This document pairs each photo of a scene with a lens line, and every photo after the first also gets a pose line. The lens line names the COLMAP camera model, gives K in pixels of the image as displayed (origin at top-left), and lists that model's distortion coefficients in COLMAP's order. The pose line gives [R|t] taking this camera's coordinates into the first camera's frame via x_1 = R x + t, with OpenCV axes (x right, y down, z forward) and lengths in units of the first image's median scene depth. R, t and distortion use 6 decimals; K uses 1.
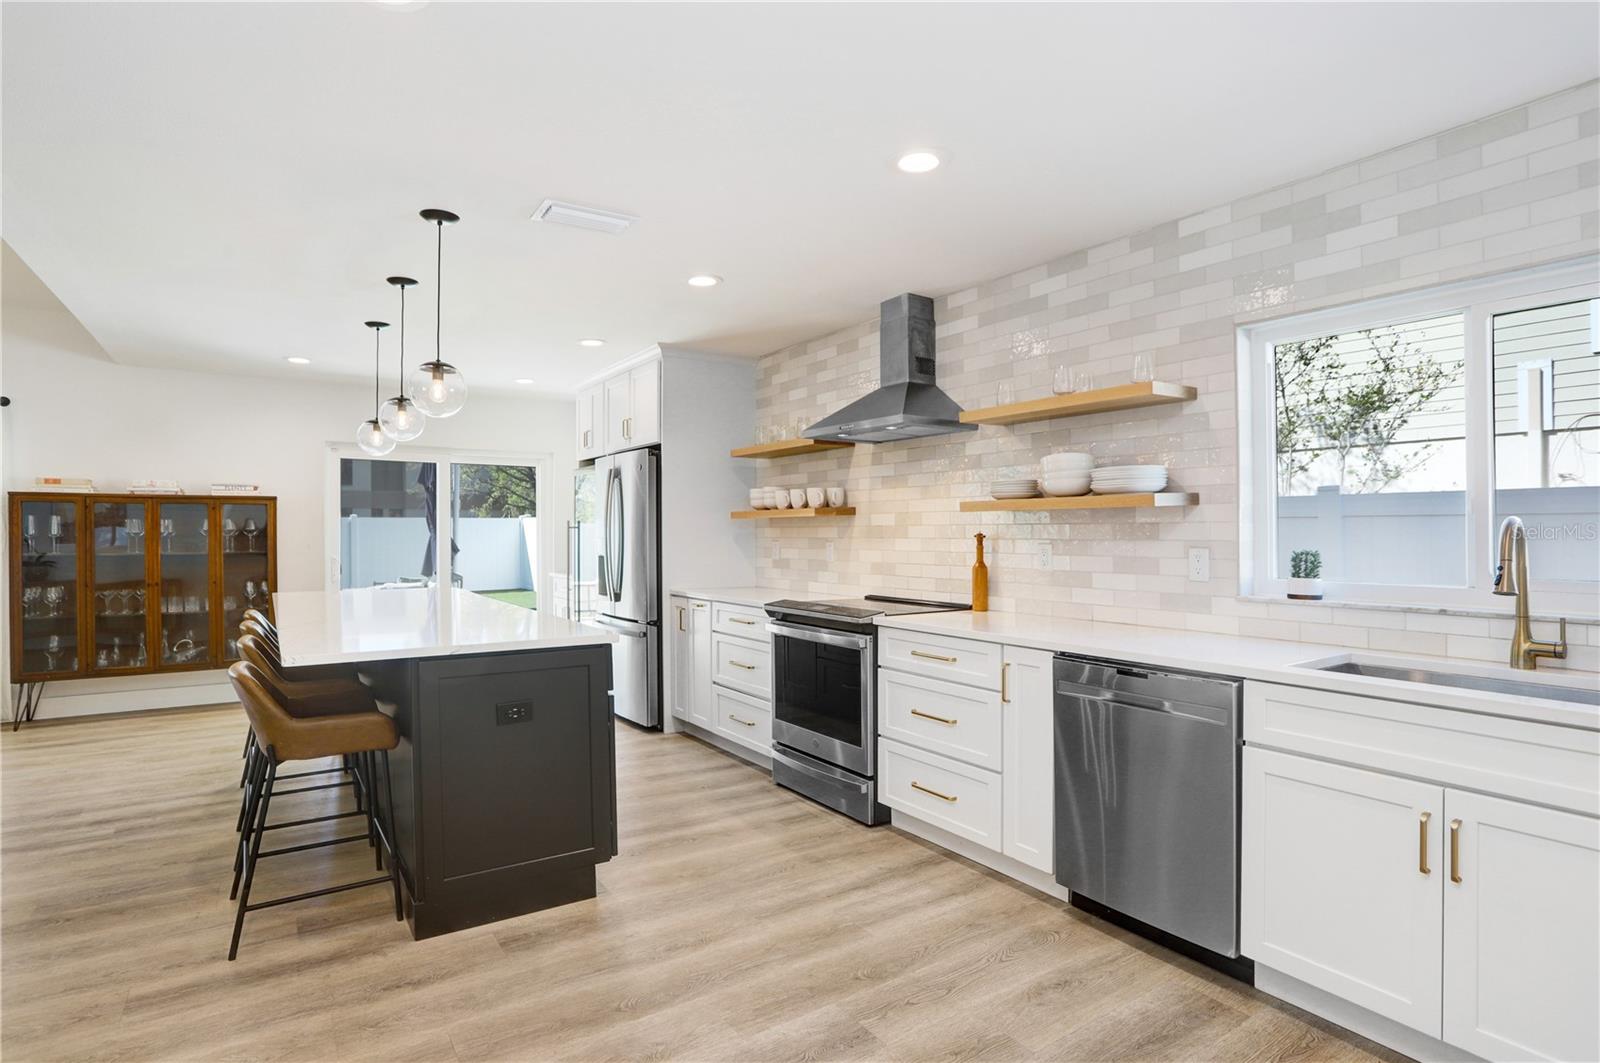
lens RADIAL K [[791.6, 0, 802.8], [0, 791.6, 530.1], [0, 0, 1]] dist [-0.006150, 0.001712]
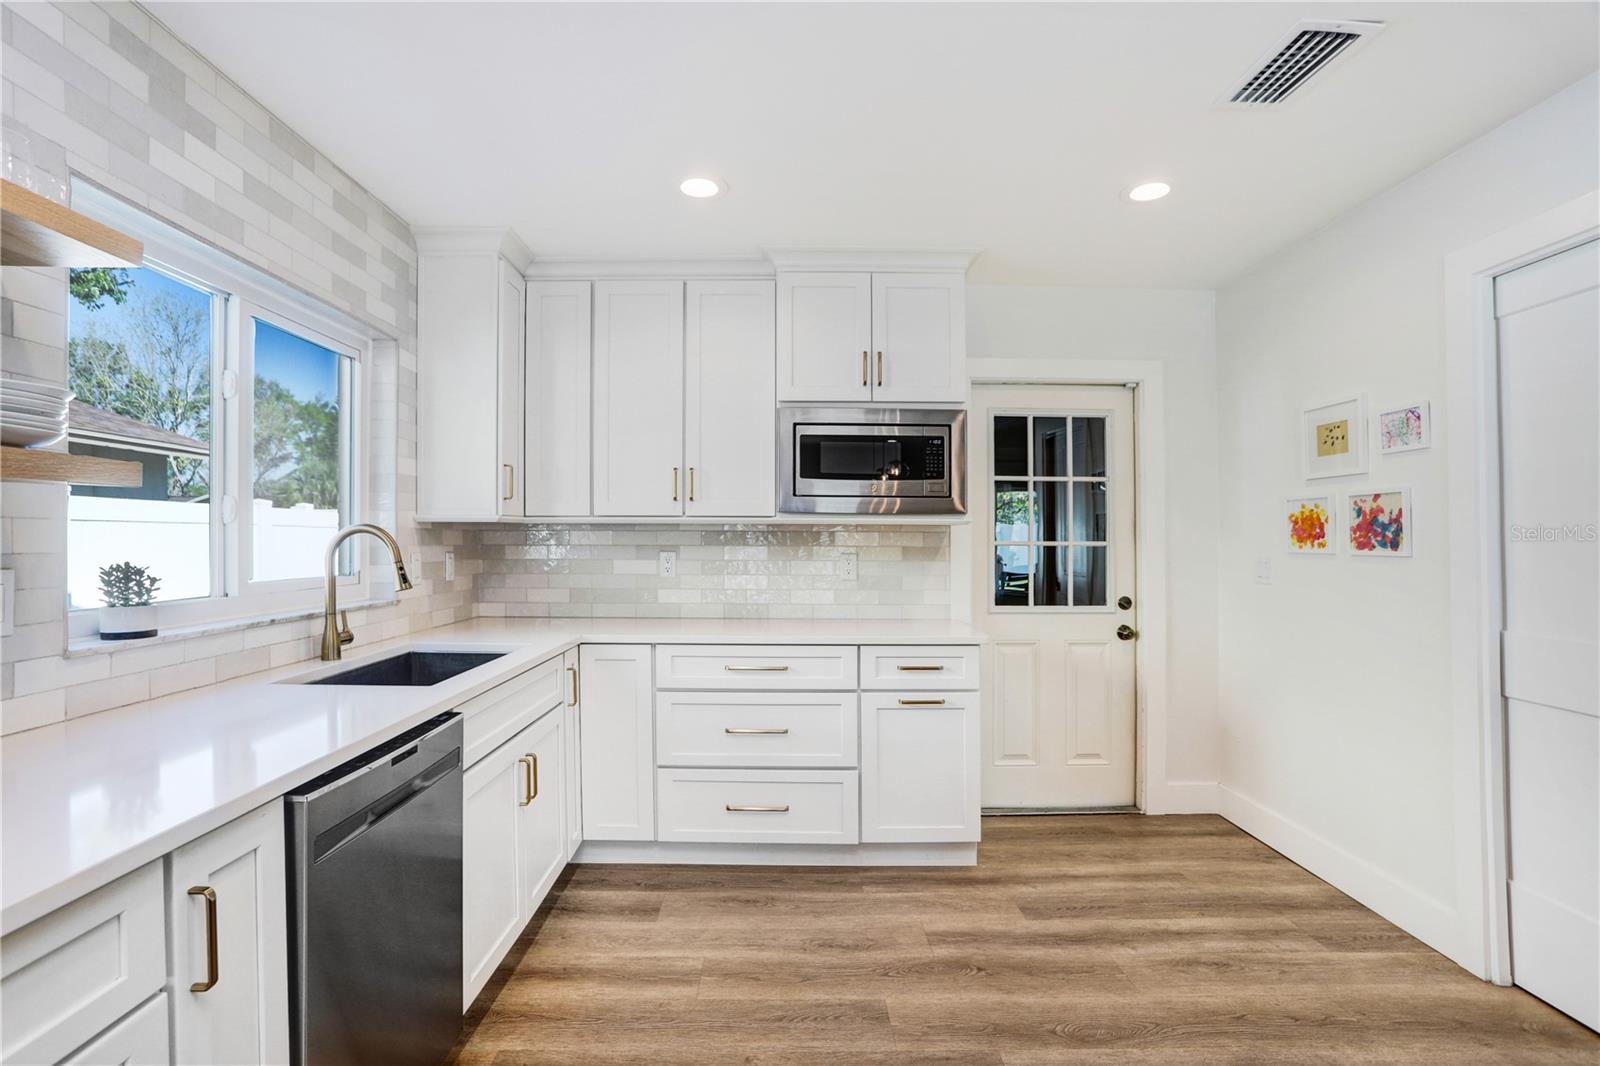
lens RADIAL K [[791.6, 0, 795.8], [0, 791.6, 531.5], [0, 0, 1]] dist [-0.006150, 0.001712]
pose [[-0.834217, 0.005101, 0.551413, -0.159915], [-0.001543, 0.999932, -0.011583, 0.003705], [-0.551434, -0.010514, -0.834152, 0.983513]]
